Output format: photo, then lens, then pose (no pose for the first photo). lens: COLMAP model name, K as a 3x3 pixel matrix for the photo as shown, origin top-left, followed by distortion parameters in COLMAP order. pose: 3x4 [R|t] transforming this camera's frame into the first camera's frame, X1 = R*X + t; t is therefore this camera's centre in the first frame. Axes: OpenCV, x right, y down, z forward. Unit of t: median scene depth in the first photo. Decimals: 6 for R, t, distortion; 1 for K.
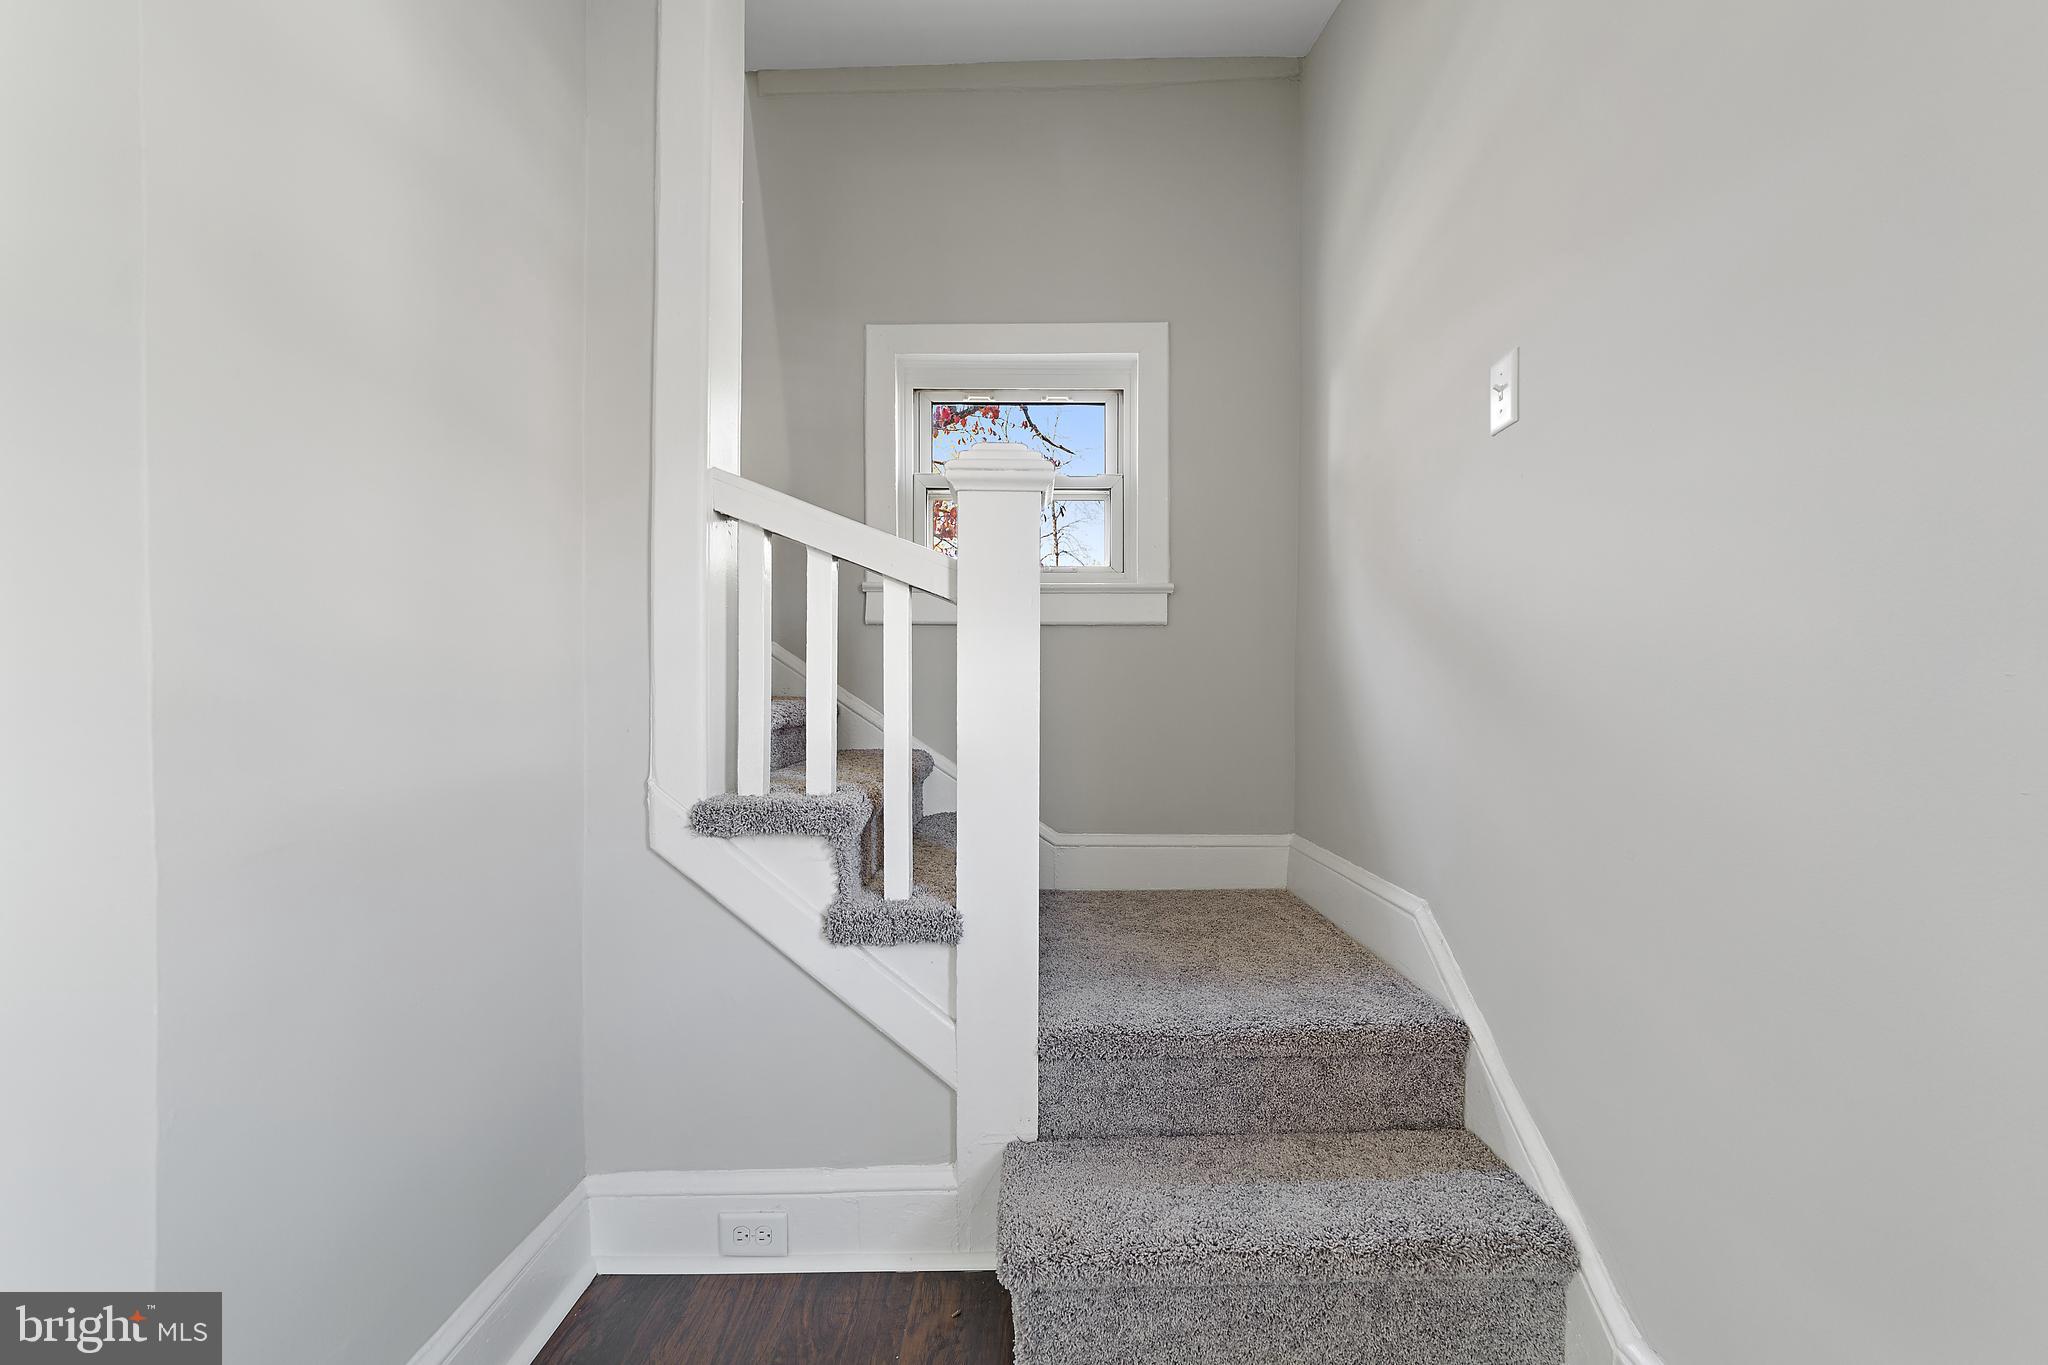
lens RADIAL K [[785.3, 0, 1028.7], [0, 785.3, 704.2], [0, 0, 1]] dist [-0.010321, 0.002646]
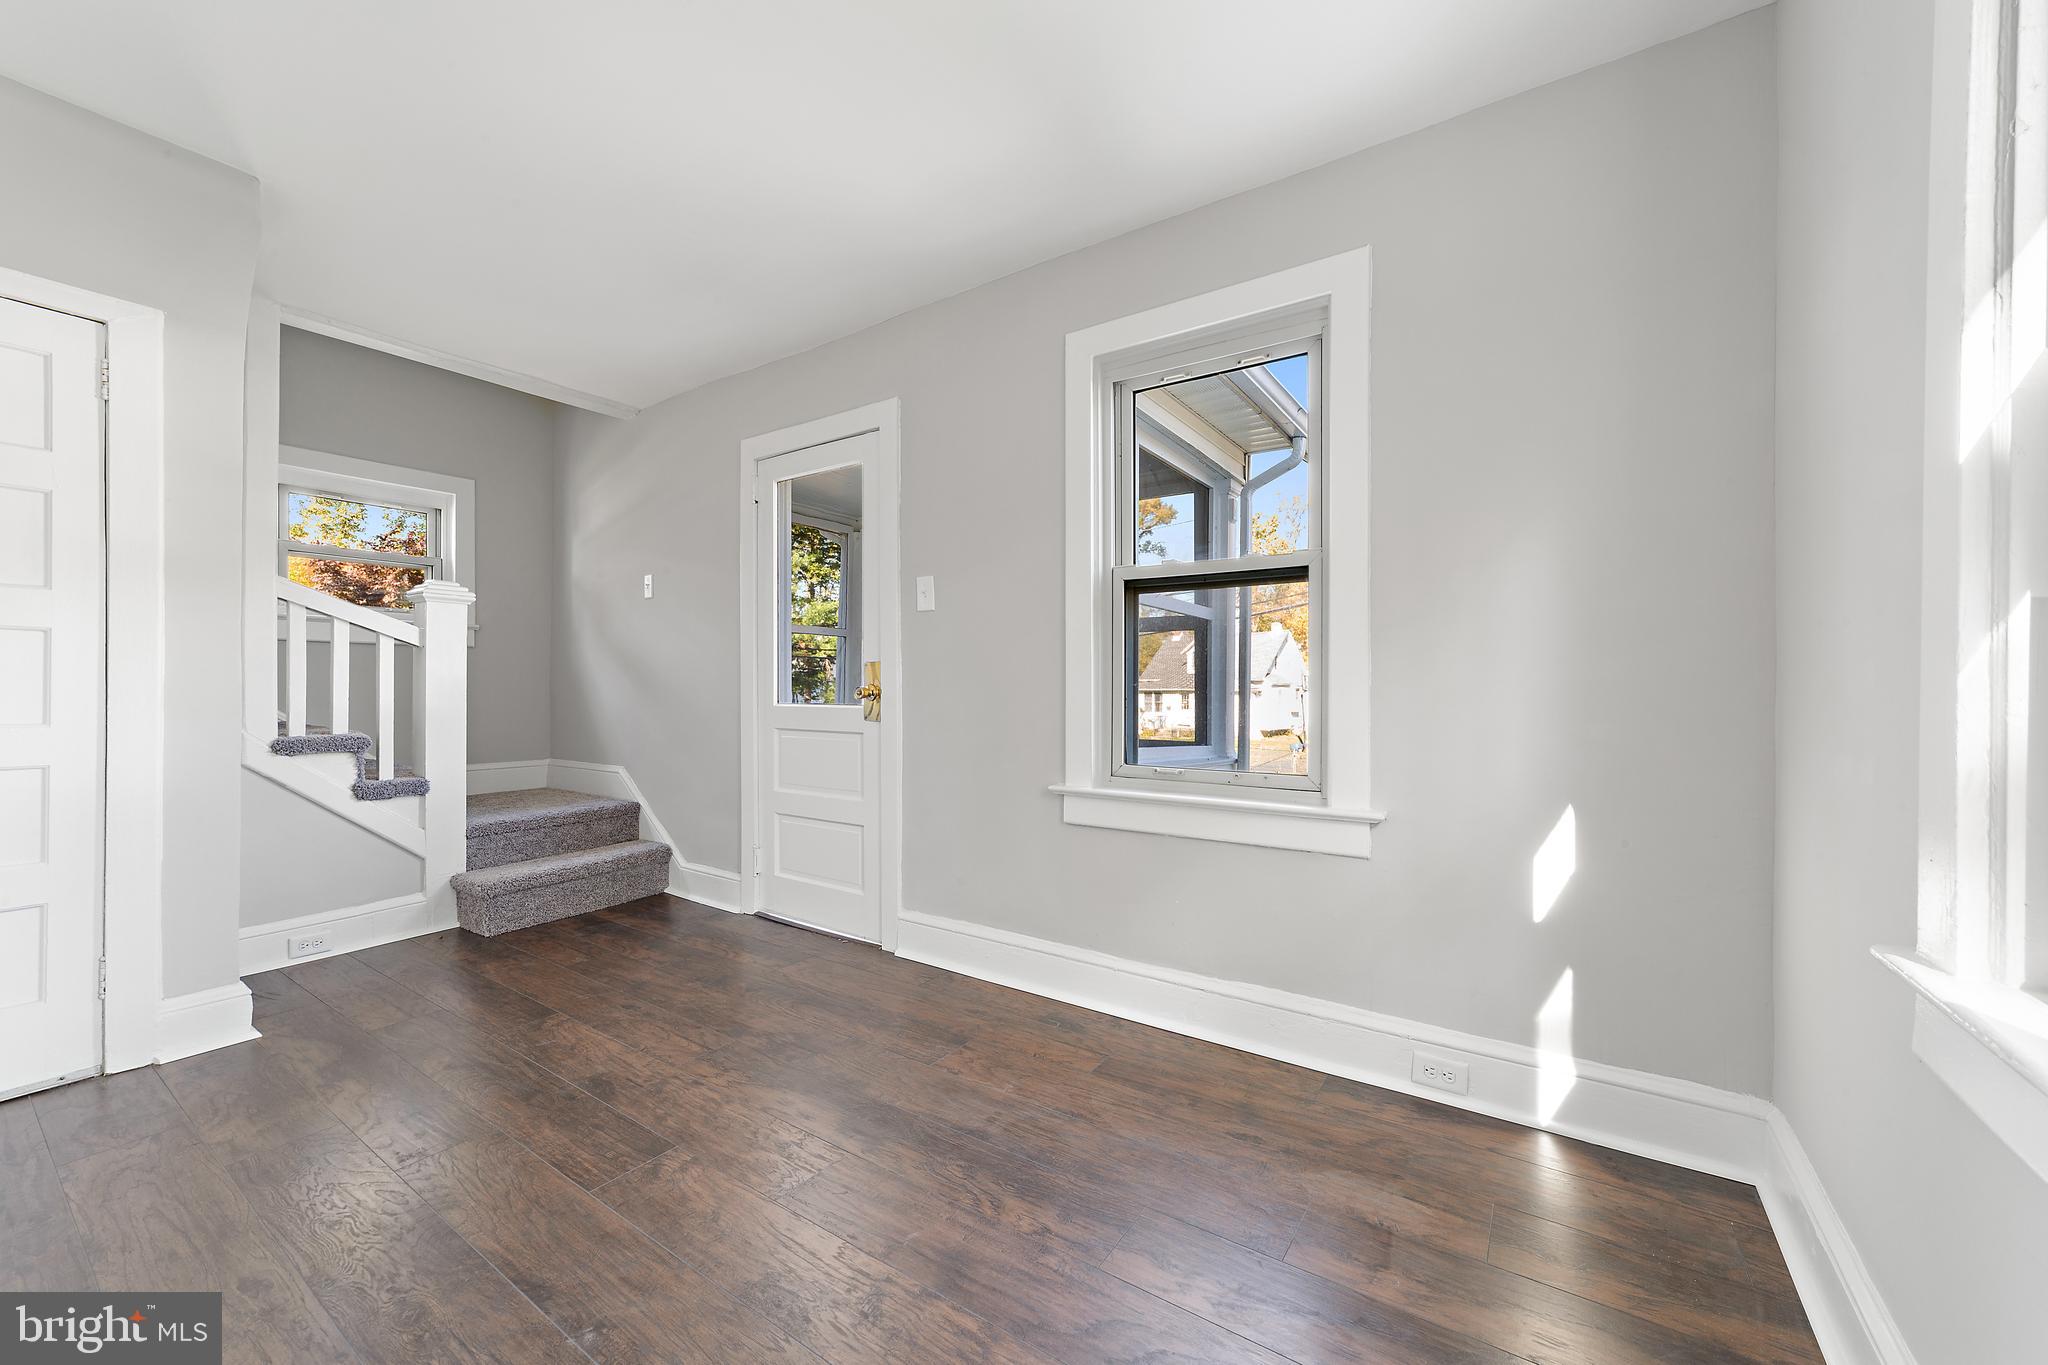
lens RADIAL K [[785.3, 0, 1028.0], [0, 785.3, 697.2], [0, 0, 1]] dist [-0.010321, 0.002646]
pose [[0.559214, -0.008797, 0.828977, -1.001892], [0.007253, 0.999957, 0.005718, 0.017736], [-0.828992, 0.002815, 0.559254, -1.758554]]
